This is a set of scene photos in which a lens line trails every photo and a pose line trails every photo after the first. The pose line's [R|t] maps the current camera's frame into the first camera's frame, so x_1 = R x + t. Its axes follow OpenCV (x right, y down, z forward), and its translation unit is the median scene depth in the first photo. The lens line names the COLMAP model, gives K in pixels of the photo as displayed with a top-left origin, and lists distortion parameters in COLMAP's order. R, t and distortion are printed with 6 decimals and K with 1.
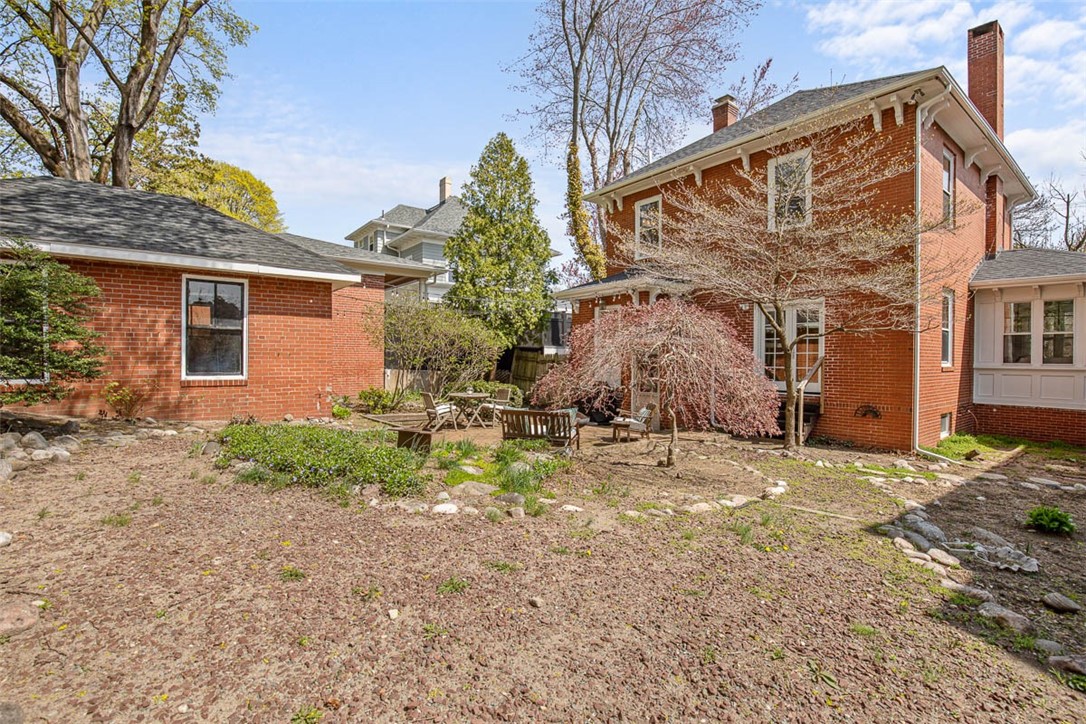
lens RADIAL K [[503.8, 0, 547.6], [0, 503.8, 366.8], [0, 0, 1]] dist [-0.028204, 0.000354]
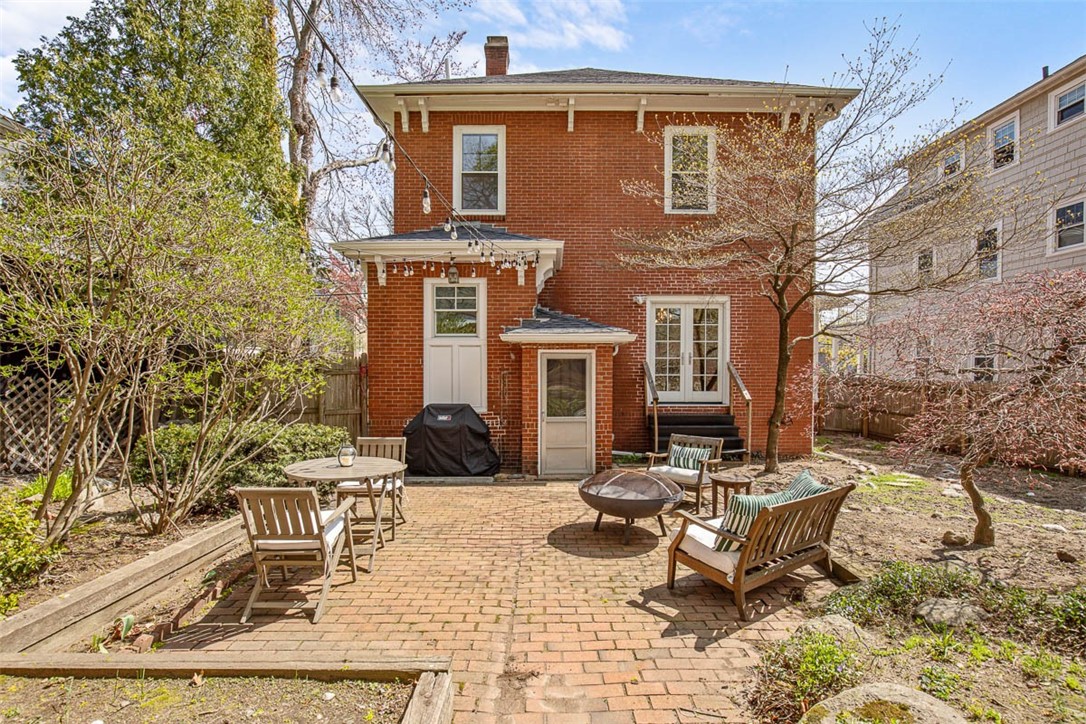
lens RADIAL K [[503.8, 0, 543.6], [0, 503.8, 373.1], [0, 0, 1]] dist [-0.028204, 0.000354]
pose [[0.621648, -0.020455, 0.783029, -0.321860], [0.015398, 0.999785, 0.013893, -0.015031], [-0.783145, 0.003420, 0.621829, 0.599561]]
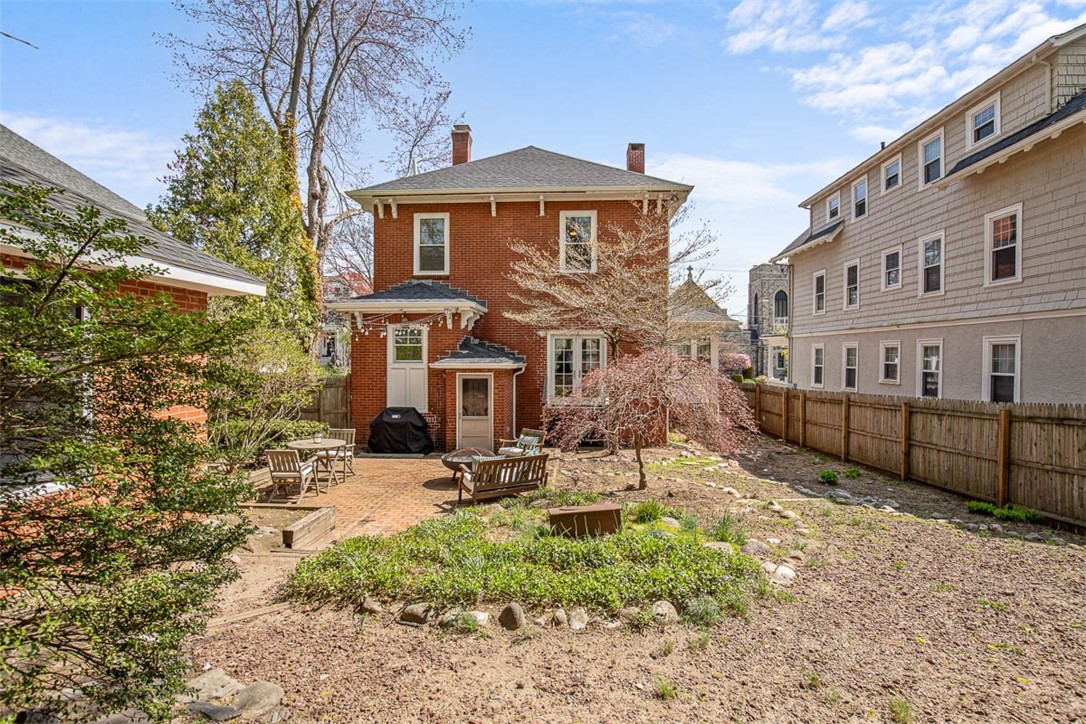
lens RADIAL K [[503.8, 0, 544.6], [0, 503.8, 360.7], [0, 0, 1]] dist [-0.028204, 0.000354]
pose [[0.661134, -0.014723, 0.750123, -0.449627], [0.013628, 0.999878, 0.007614, -0.063843], [-0.750144, 0.005189, 0.661254, 0.226011]]
